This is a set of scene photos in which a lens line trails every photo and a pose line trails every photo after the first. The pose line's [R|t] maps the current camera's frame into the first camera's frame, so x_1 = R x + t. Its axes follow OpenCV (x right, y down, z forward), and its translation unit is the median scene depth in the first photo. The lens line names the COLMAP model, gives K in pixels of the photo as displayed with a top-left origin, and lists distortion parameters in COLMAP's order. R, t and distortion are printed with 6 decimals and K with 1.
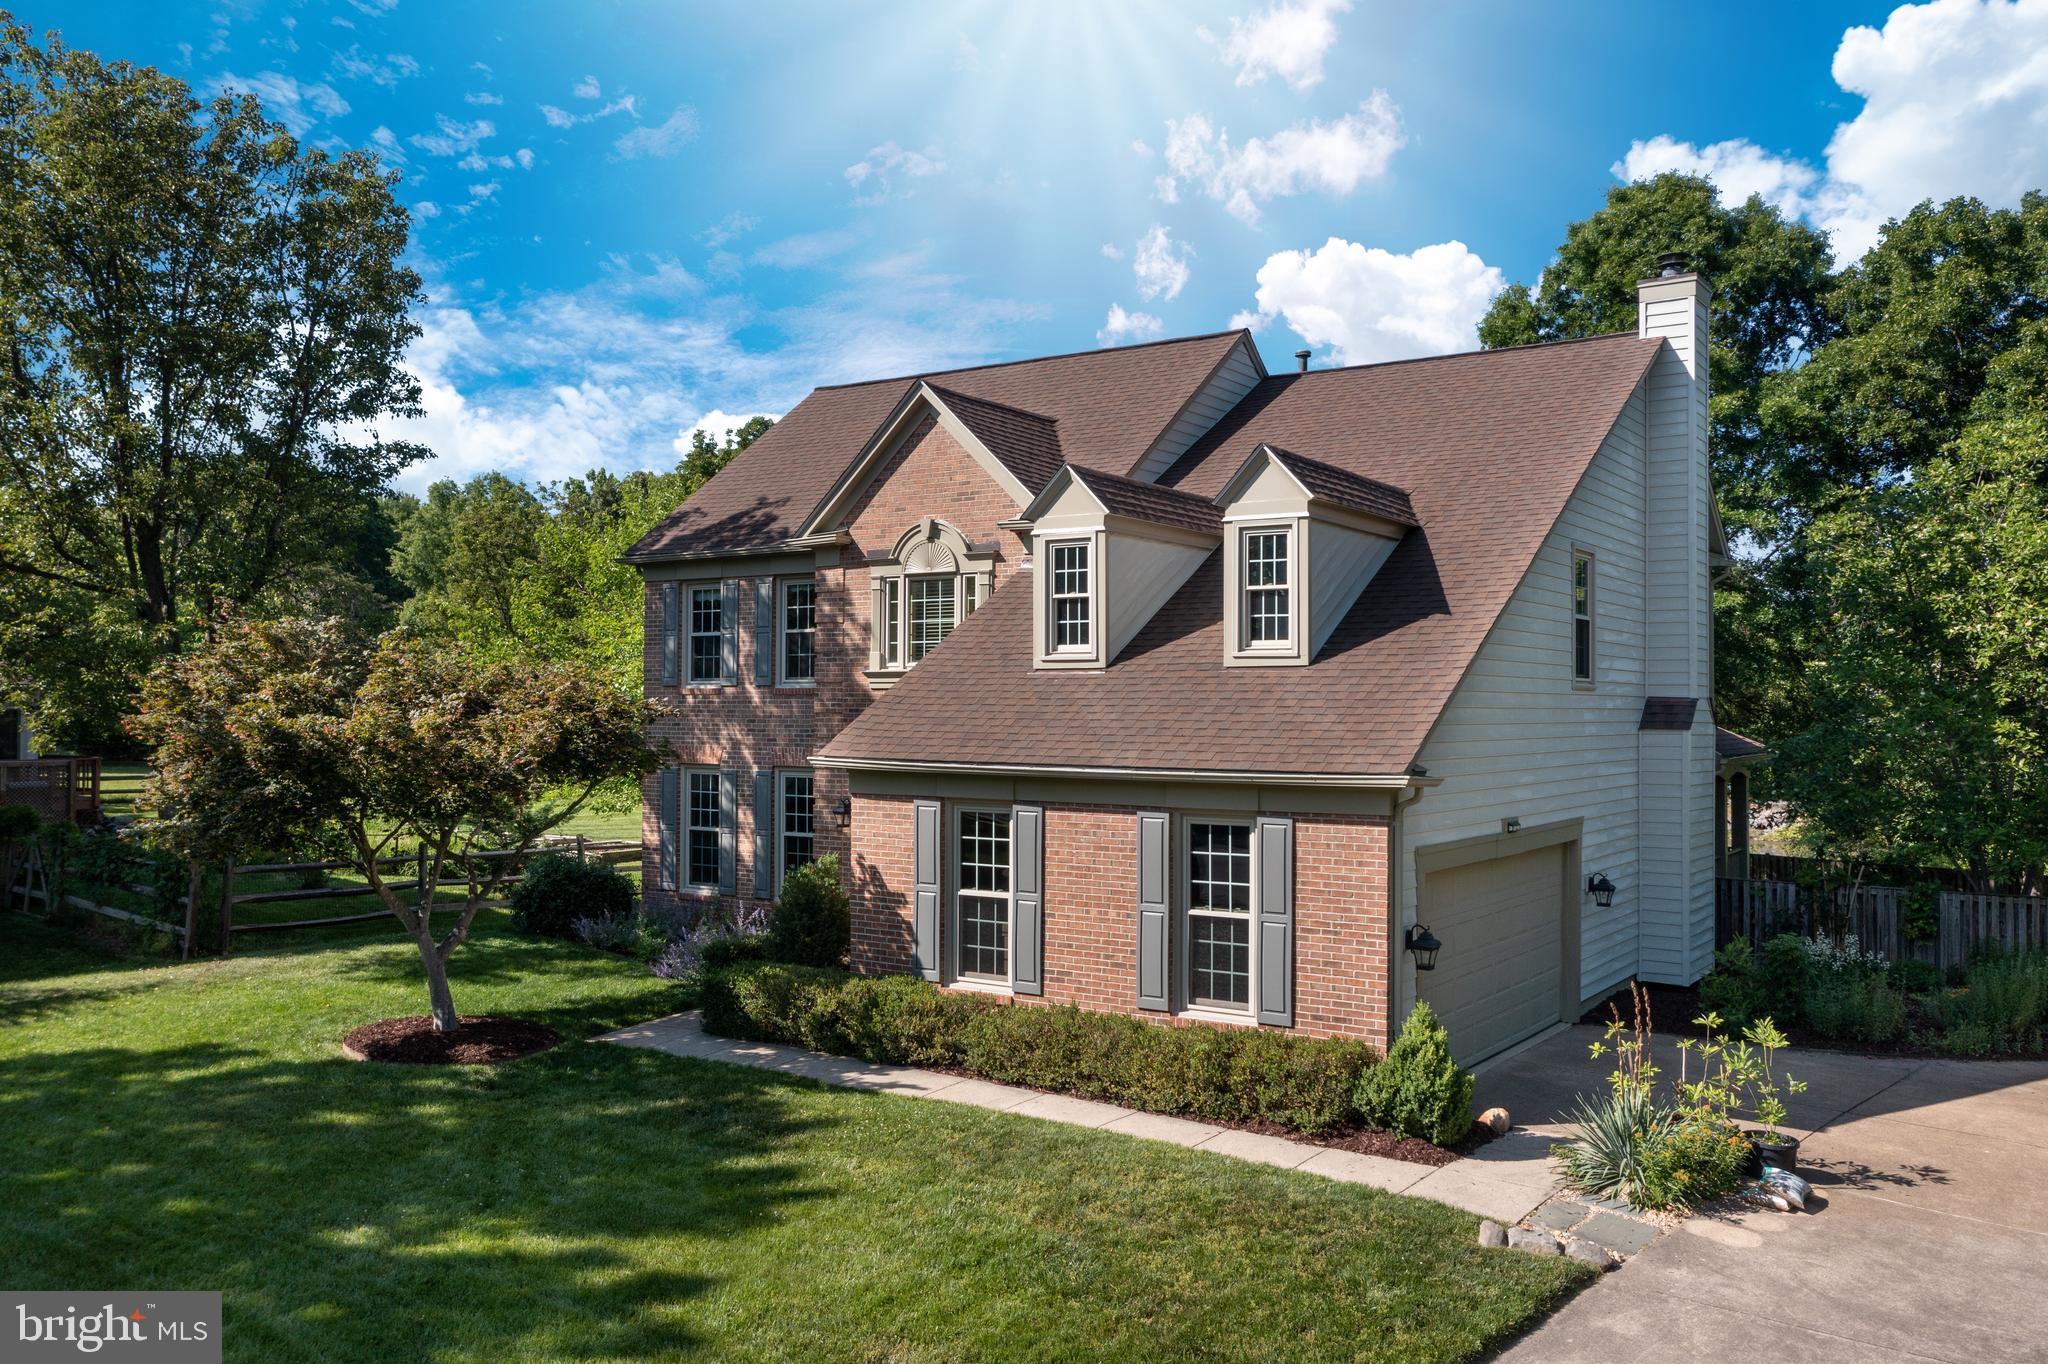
lens RADIAL K [[1654.9, 0, 1024.0], [0, 1654.9, 682.0], [0, 0, 1]] dist [0.000808, -0.000769]
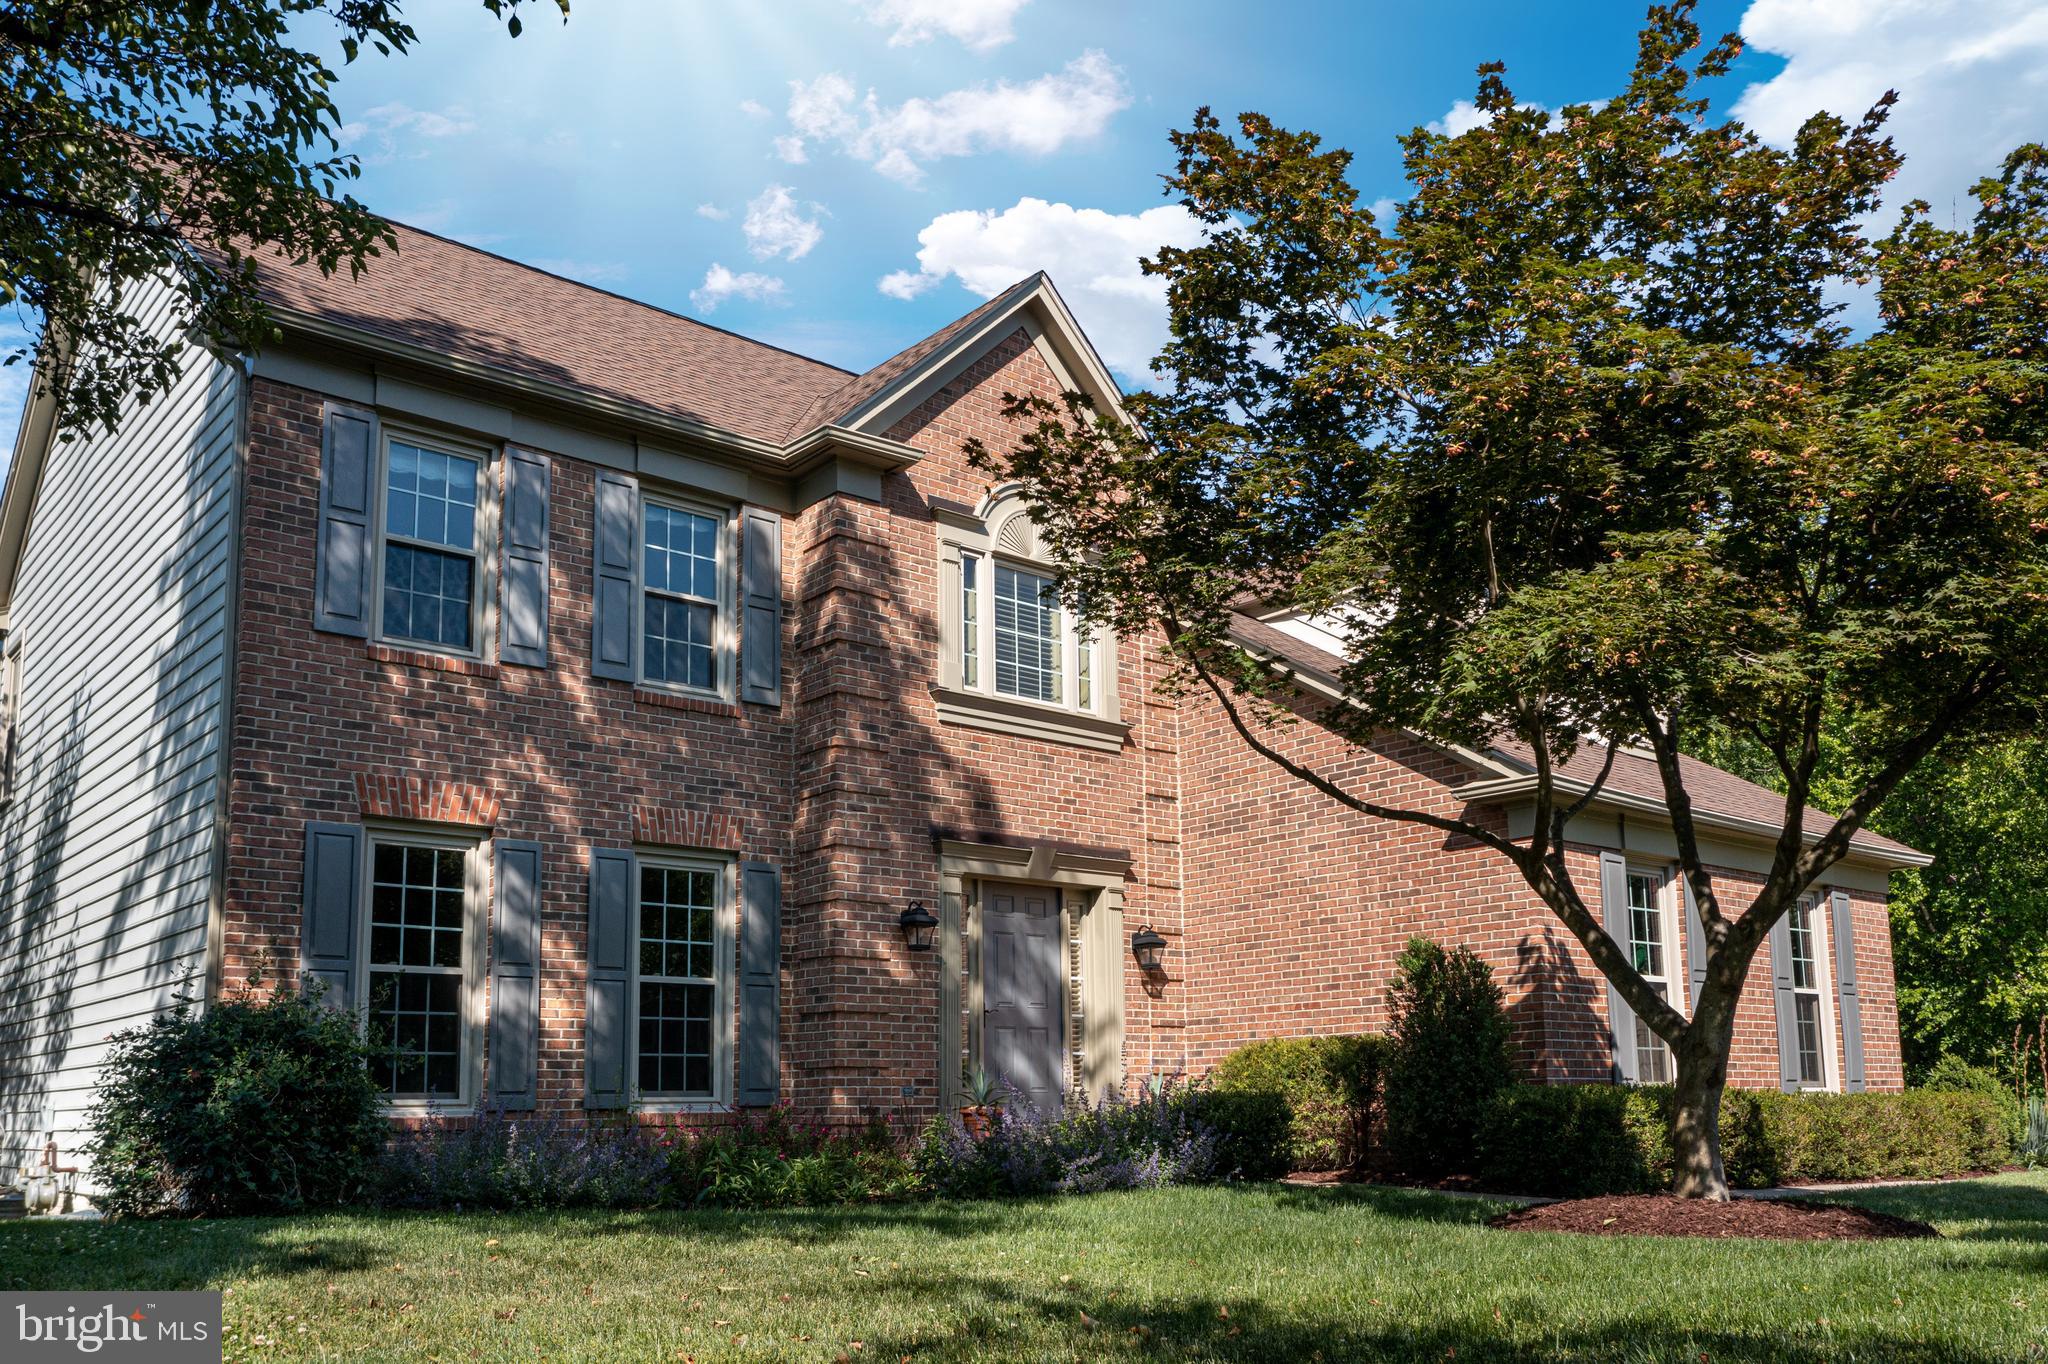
lens RADIAL K [[1654.9, 0, 1024.0], [0, 1654.9, 682.0], [0, 0, 1]] dist [0.000808, -0.000769]
pose [[0.267300, 0.215075, 0.939305, -0.649497], [-0.003286, 0.974971, -0.222306, 0.123829], [-0.963608, 0.056336, 0.261317, 0.793902]]
